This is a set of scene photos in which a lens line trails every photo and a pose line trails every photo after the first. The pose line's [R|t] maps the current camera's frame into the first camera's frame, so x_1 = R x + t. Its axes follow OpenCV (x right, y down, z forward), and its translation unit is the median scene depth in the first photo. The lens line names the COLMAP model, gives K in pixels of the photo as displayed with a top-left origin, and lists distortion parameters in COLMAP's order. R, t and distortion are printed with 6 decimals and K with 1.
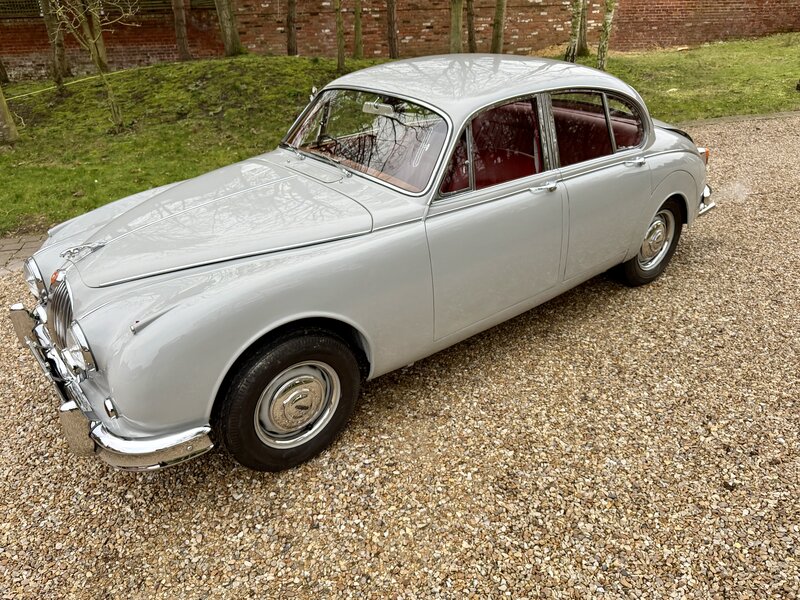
lens RADIAL K [[609.0, 0, 399.8], [0, 609.0, 298.8], [0, 0, 1]] dist [0.000332, 0.000226]
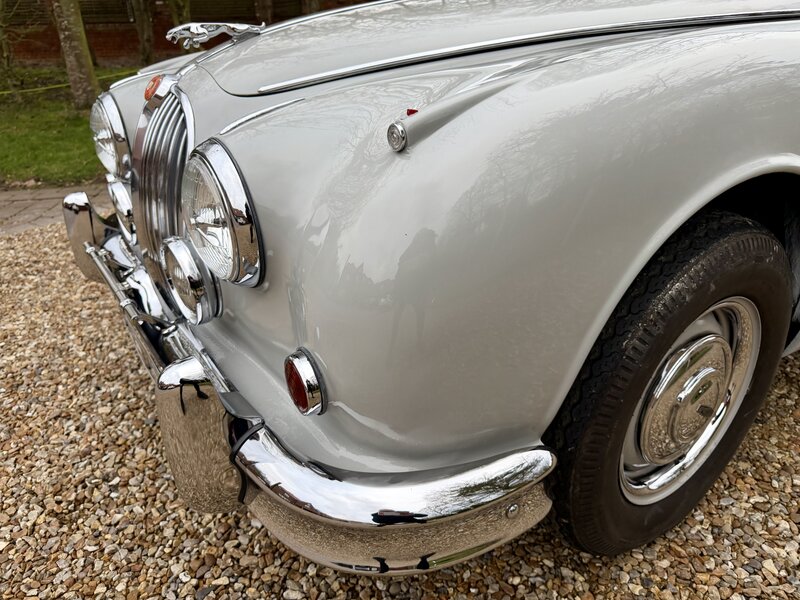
lens RADIAL K [[567.4, 0, 400.9], [0, 567.4, 301.1], [0, 0, 1]] dist [0.004083, -0.011805]
pose [[0.997005, 0.035963, -0.068474, -0.332415], [-0.038022, 0.998856, -0.029014, 0.117827], [0.067352, 0.031531, 0.997231, 0.568925]]
